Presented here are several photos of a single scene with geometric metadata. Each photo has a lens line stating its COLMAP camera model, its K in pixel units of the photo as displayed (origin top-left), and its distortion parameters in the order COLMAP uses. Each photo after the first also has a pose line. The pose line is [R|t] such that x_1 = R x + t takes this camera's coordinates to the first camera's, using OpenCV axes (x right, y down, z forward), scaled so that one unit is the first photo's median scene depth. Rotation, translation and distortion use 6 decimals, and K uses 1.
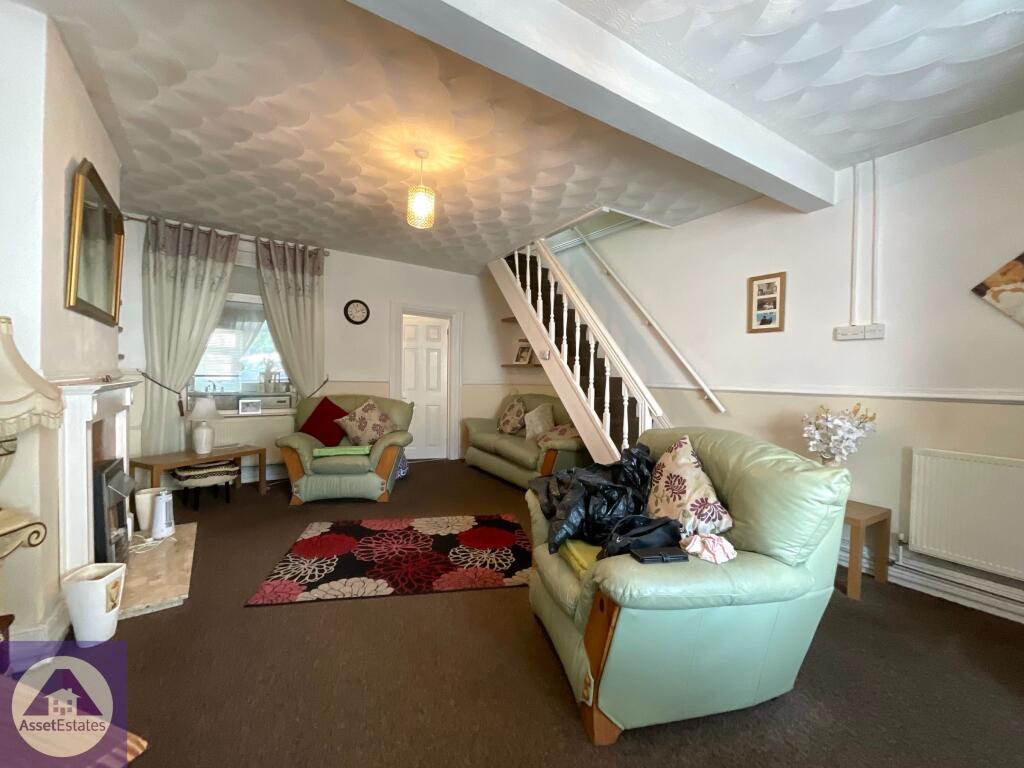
lens RADIAL K [[414.7, 0, 513.1], [0, 414.7, 383.7], [0, 0, 1]] dist [0.000071, -0.000162]
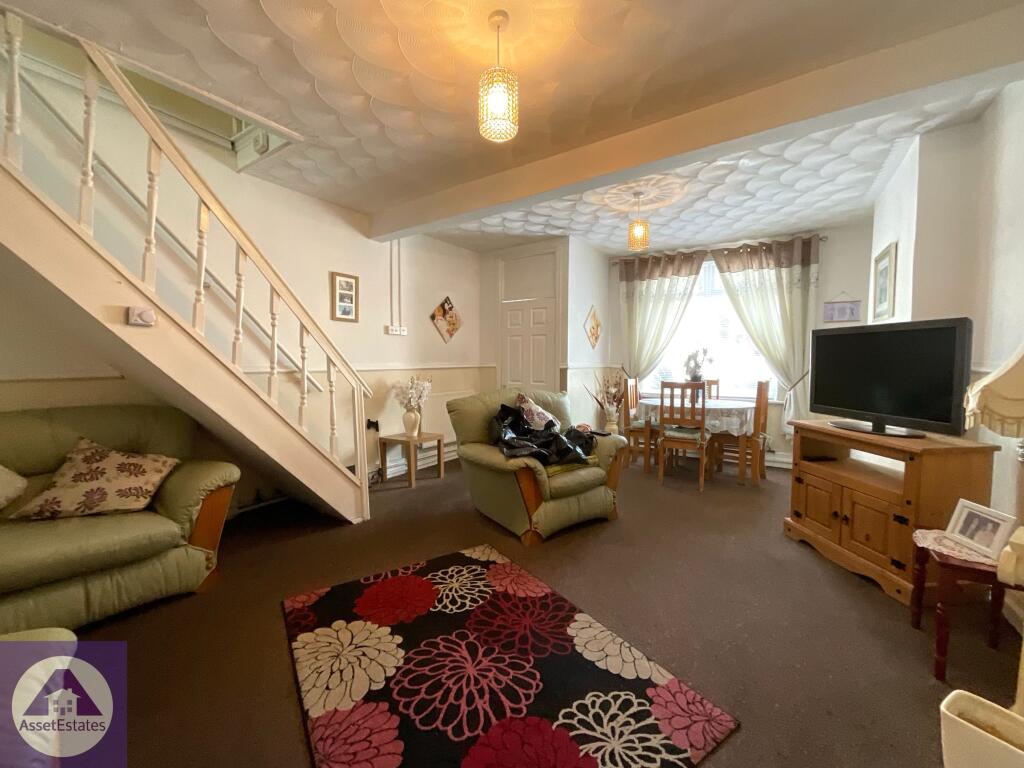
lens RADIAL K [[414.7, 0, 513.2], [0, 414.7, 382.3], [0, 0, 1]] dist [0.000071, -0.000162]
pose [[-0.394426, -0.058287, 0.917078, -0.832327], [0.014282, 0.997477, 0.069539, -0.028135], [-0.918817, 0.040526, -0.392598, 1.212315]]
